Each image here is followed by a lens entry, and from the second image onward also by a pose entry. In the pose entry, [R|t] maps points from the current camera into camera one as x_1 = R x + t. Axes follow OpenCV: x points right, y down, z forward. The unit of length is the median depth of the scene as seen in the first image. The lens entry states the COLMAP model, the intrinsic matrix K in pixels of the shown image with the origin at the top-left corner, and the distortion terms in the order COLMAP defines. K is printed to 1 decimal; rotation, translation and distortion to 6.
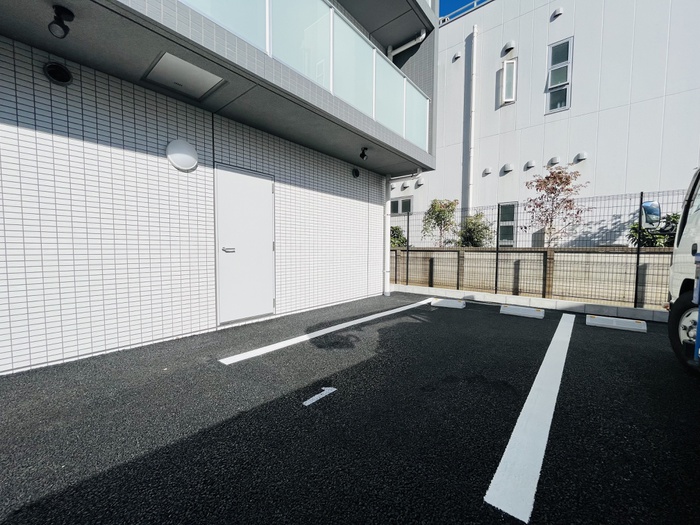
lens RADIAL K [[279.4, 0, 350.0], [0, 279.4, 262.5], [0, 0, 1]] dist [0.002351, -0.000494]
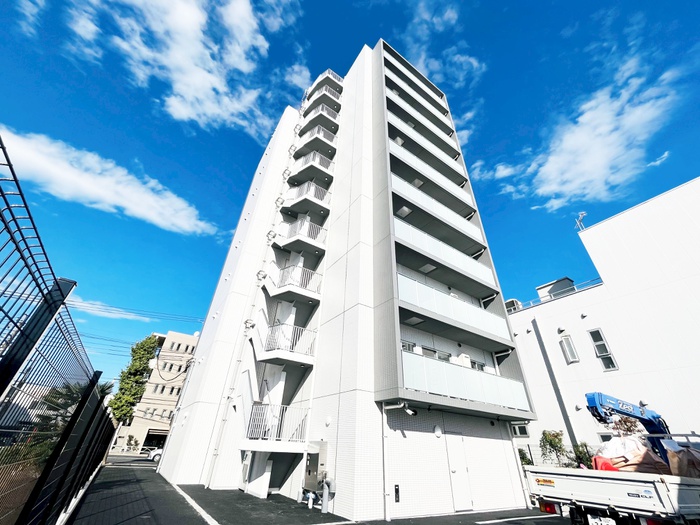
lens RADIAL K [[279.4, 0, 350.0], [0, 279.4, 262.5], [0, 0, 1]] dist [0.002351, -0.000494]
pose [[0.958284, -0.124359, -0.257345, -0.202054], [-0.053927, 0.805544, -0.590077, -0.011298], [0.280684, 0.579339, 0.765234, -0.998354]]
